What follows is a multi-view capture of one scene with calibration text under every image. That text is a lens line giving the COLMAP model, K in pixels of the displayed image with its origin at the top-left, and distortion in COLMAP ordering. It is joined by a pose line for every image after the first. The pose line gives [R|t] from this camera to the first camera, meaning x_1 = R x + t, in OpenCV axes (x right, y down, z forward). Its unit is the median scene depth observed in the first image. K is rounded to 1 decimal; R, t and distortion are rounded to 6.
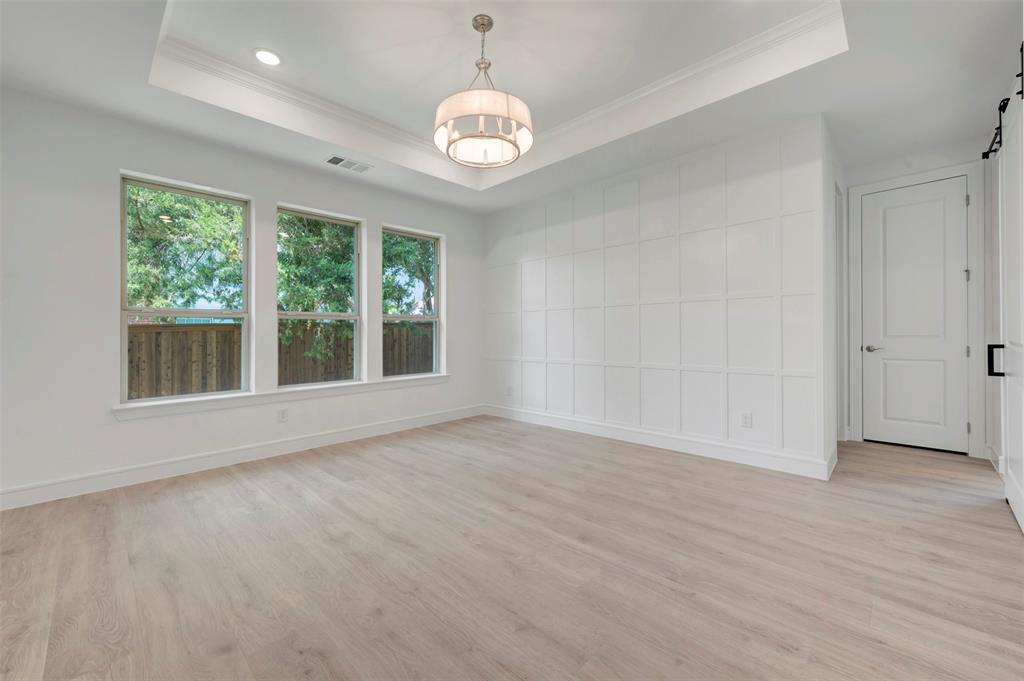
lens RADIAL K [[403.8, 0, 515.0], [0, 403.8, 331.5], [0, 0, 1]] dist [-0.001113, -0.000417]
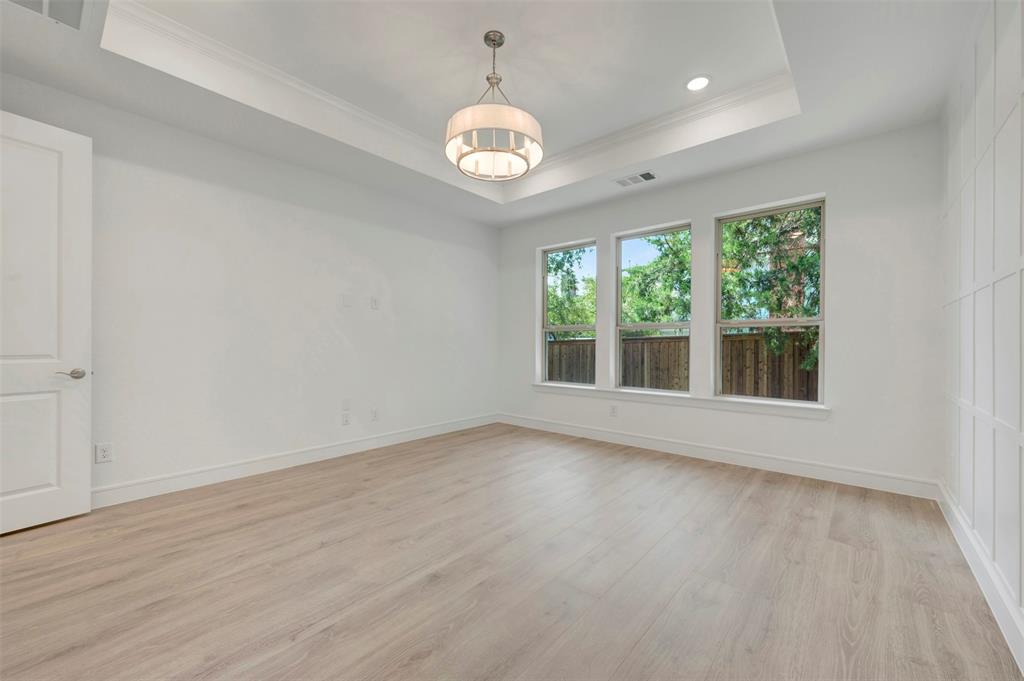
lens RADIAL K [[403.8, 0, 515.3], [0, 403.8, 341.5], [0, 0, 1]] dist [-0.001113, -0.000417]
pose [[0.062835, 0.008169, -0.997991, 0.461672], [-0.003673, 0.999962, 0.007954, -0.003673], [0.998017, 0.003166, 0.062862, 0.488236]]
